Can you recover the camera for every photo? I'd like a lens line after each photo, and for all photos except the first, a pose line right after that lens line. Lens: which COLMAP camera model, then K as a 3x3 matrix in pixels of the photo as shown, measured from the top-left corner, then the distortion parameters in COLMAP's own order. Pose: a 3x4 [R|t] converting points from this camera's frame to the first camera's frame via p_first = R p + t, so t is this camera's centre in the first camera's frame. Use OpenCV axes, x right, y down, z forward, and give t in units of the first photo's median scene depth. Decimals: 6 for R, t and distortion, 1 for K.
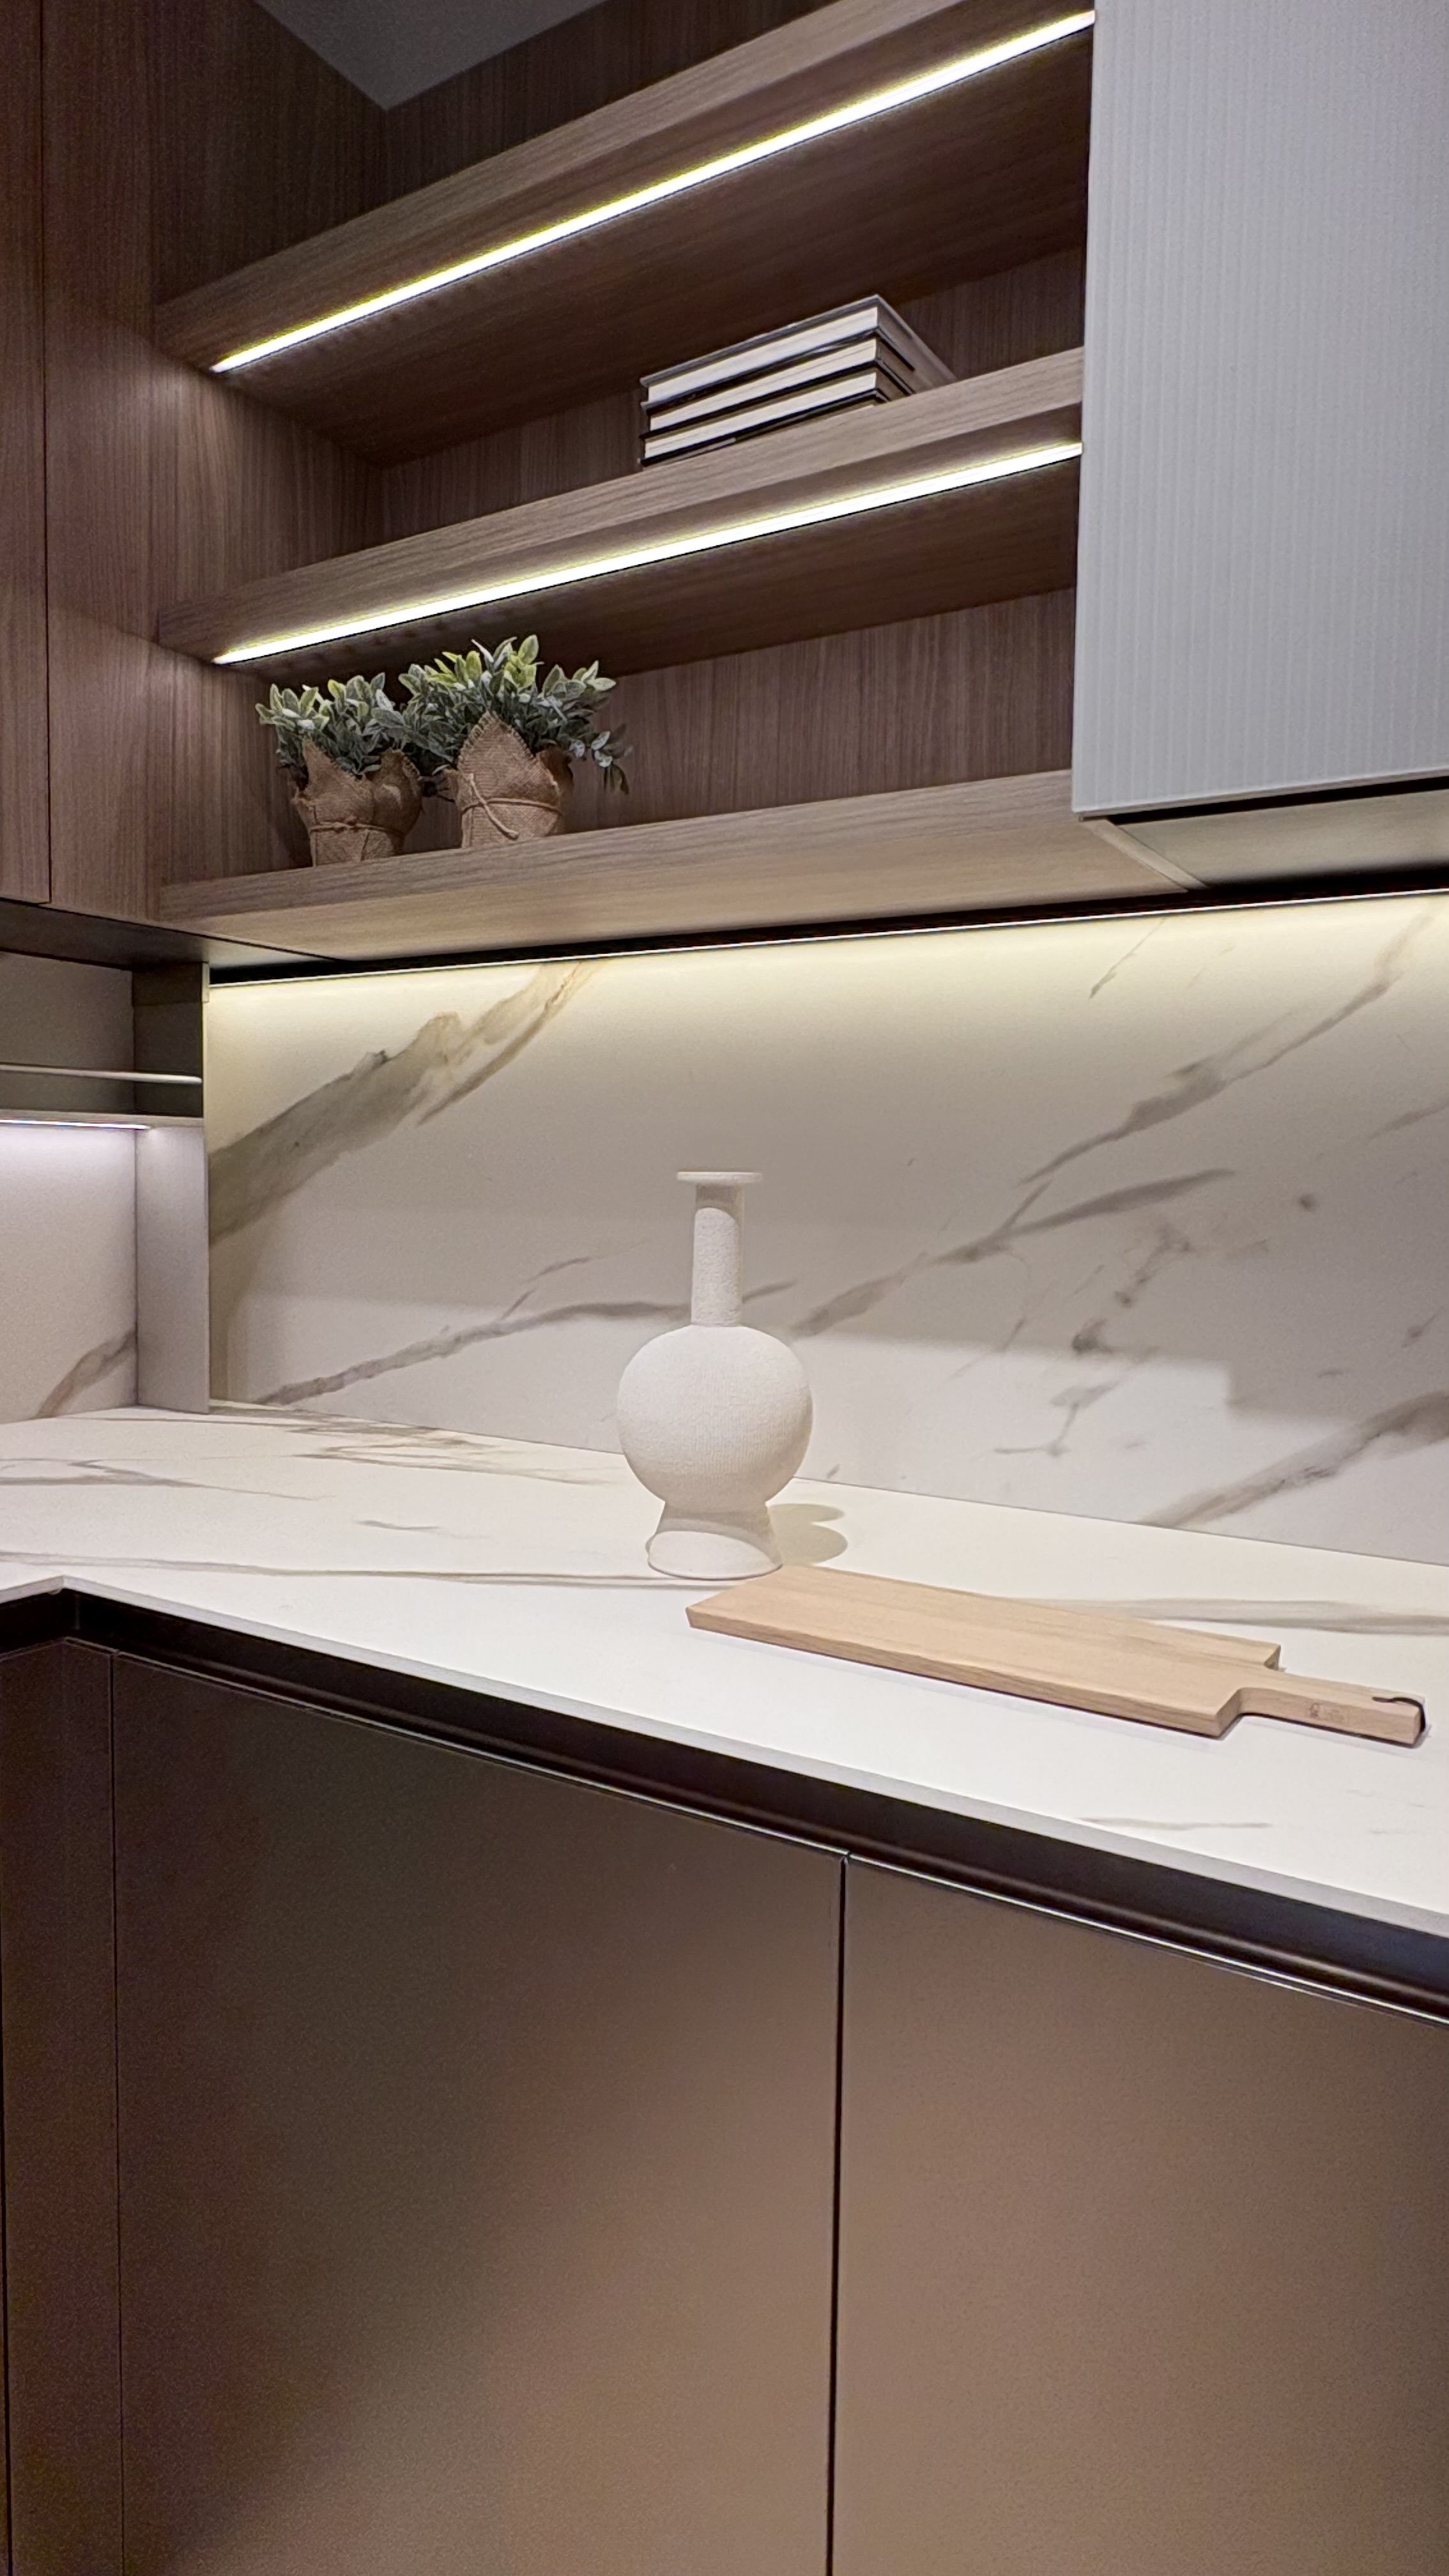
lens RADIAL K [[1494.9, 0, 724.5], [0, 1494.9, 1288.0], [0, 0, 1]] dist [-0.008255, -0.002028]
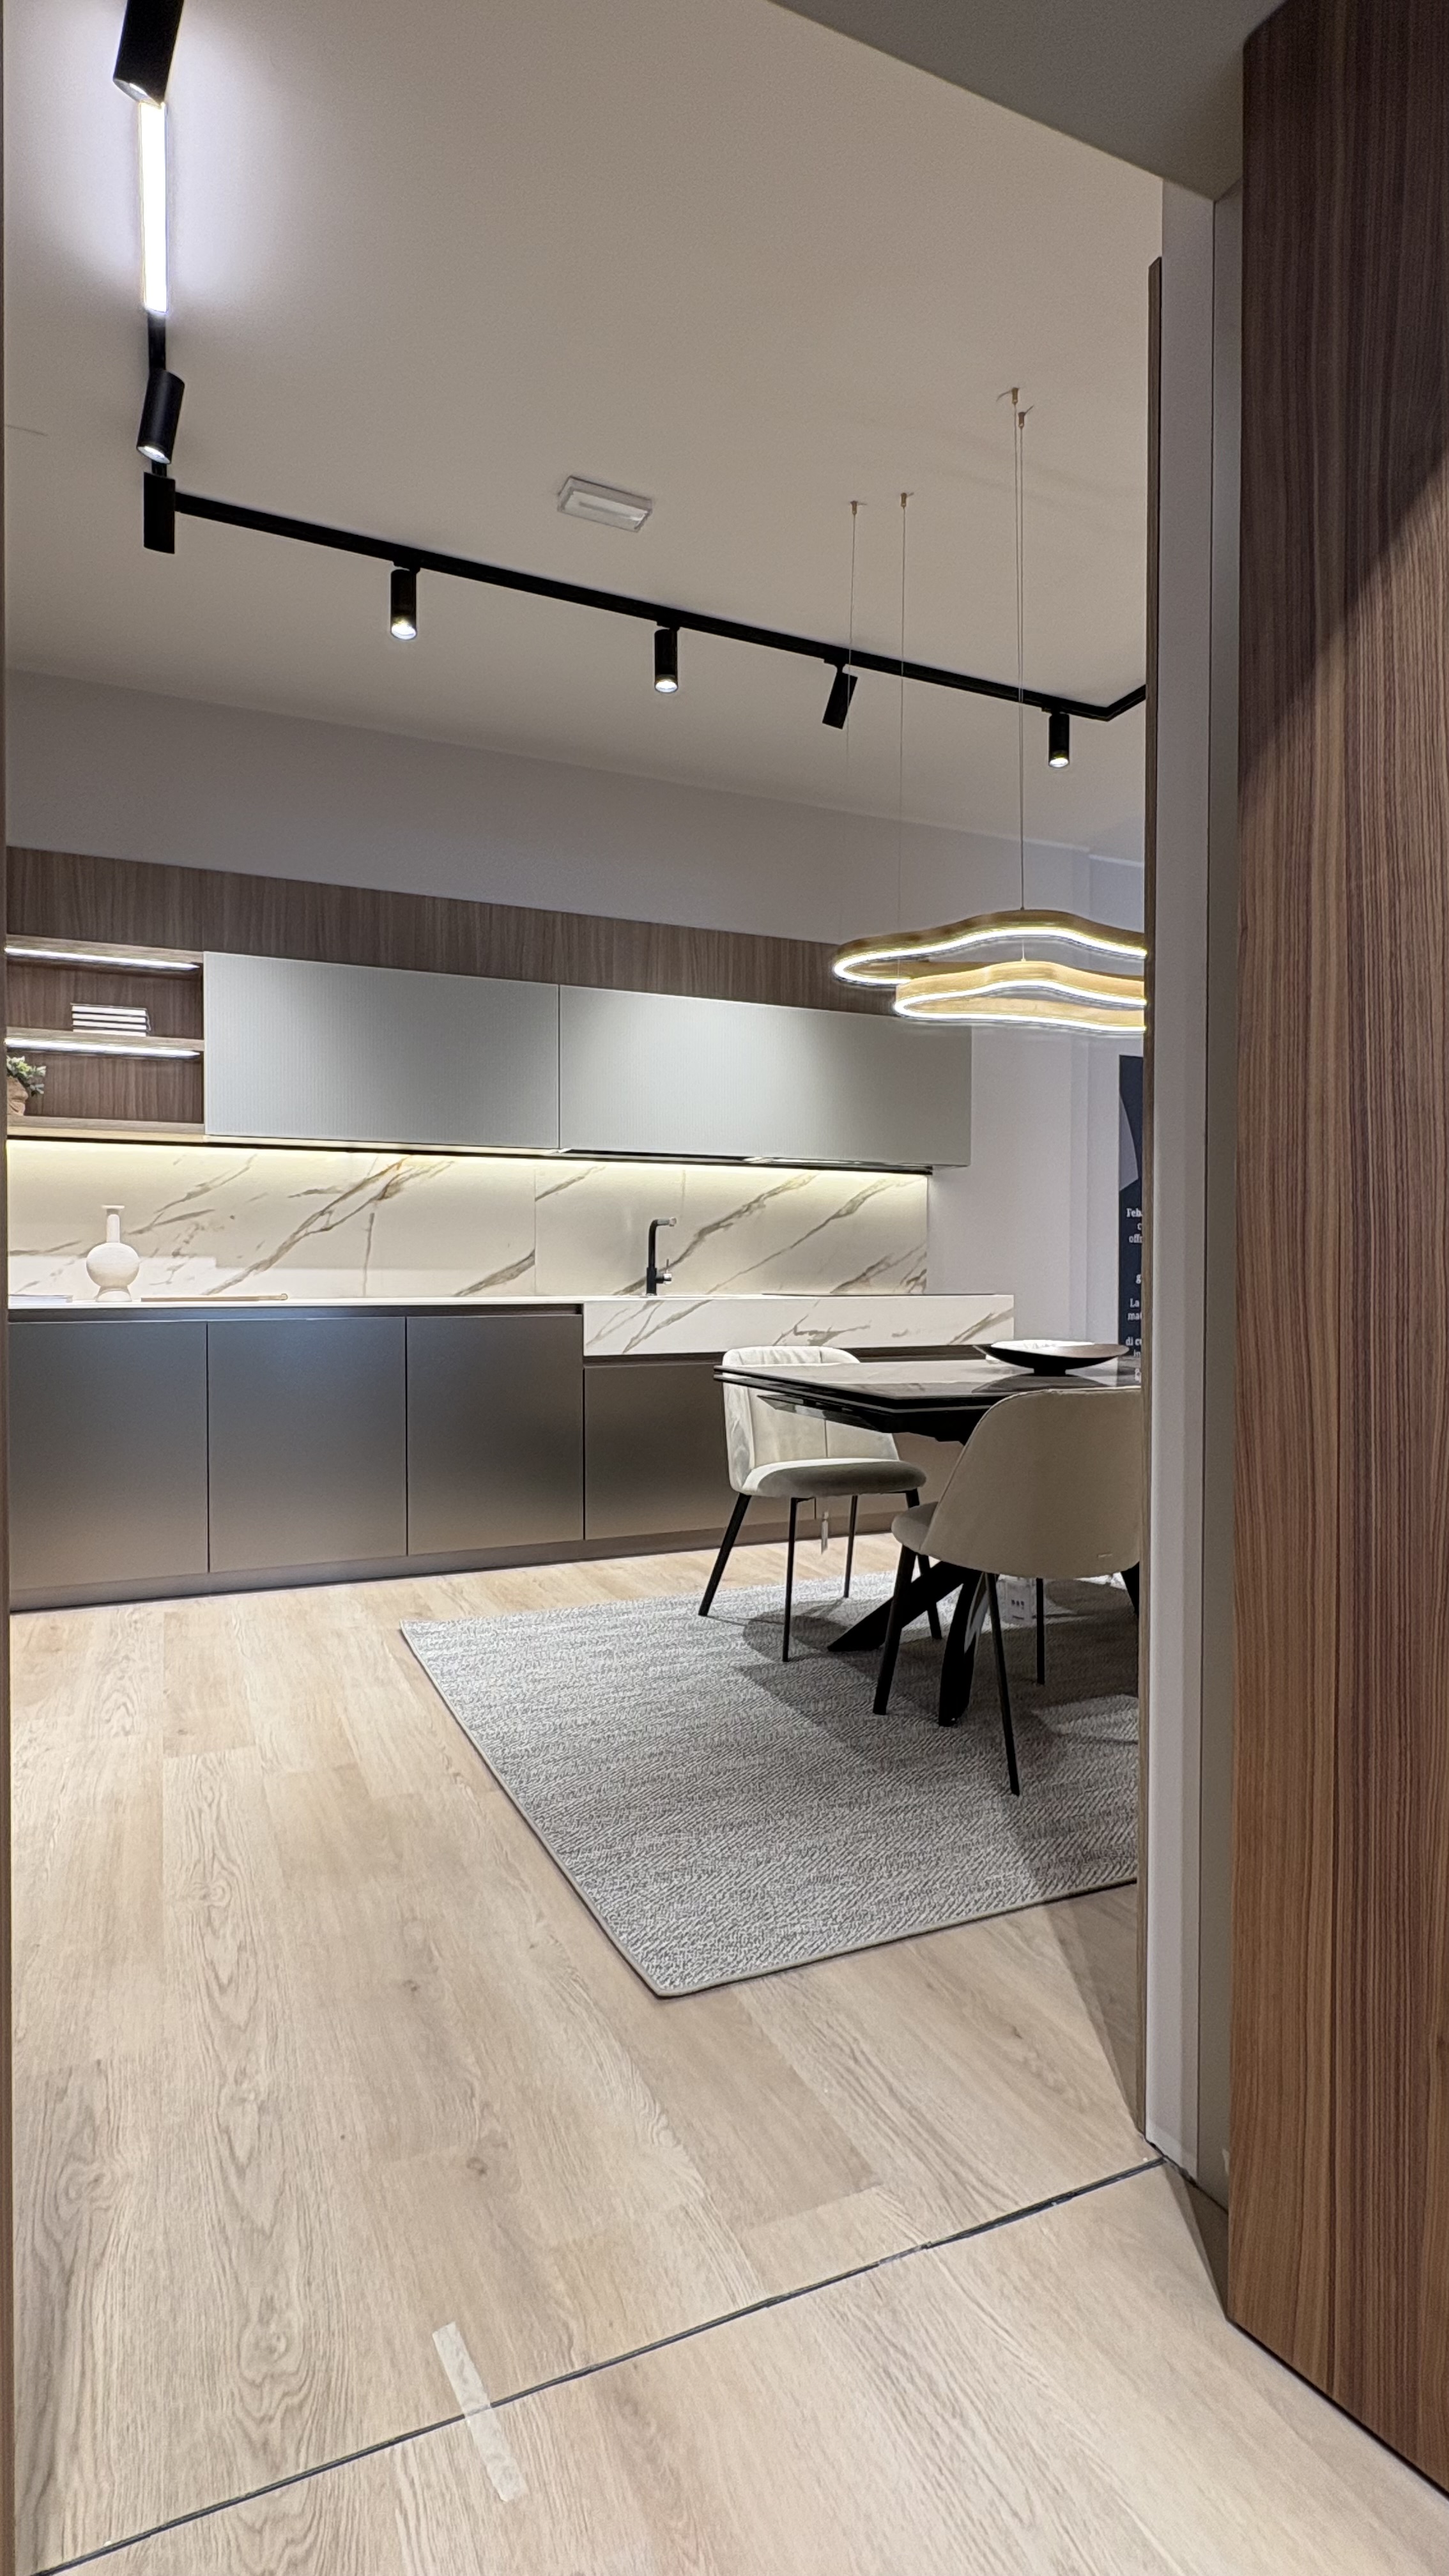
lens RADIAL K [[1266.6, 0, 724.5], [0, 1266.6, 1288.0], [0, 0, 1]] dist [0.000721, 0.000105]
pose [[0.566512, -0.024721, 0.823683, -1.635800], [0.070314, 0.997355, -0.018427, 0.281344], [-0.821048, 0.068355, 0.566751, -1.993204]]
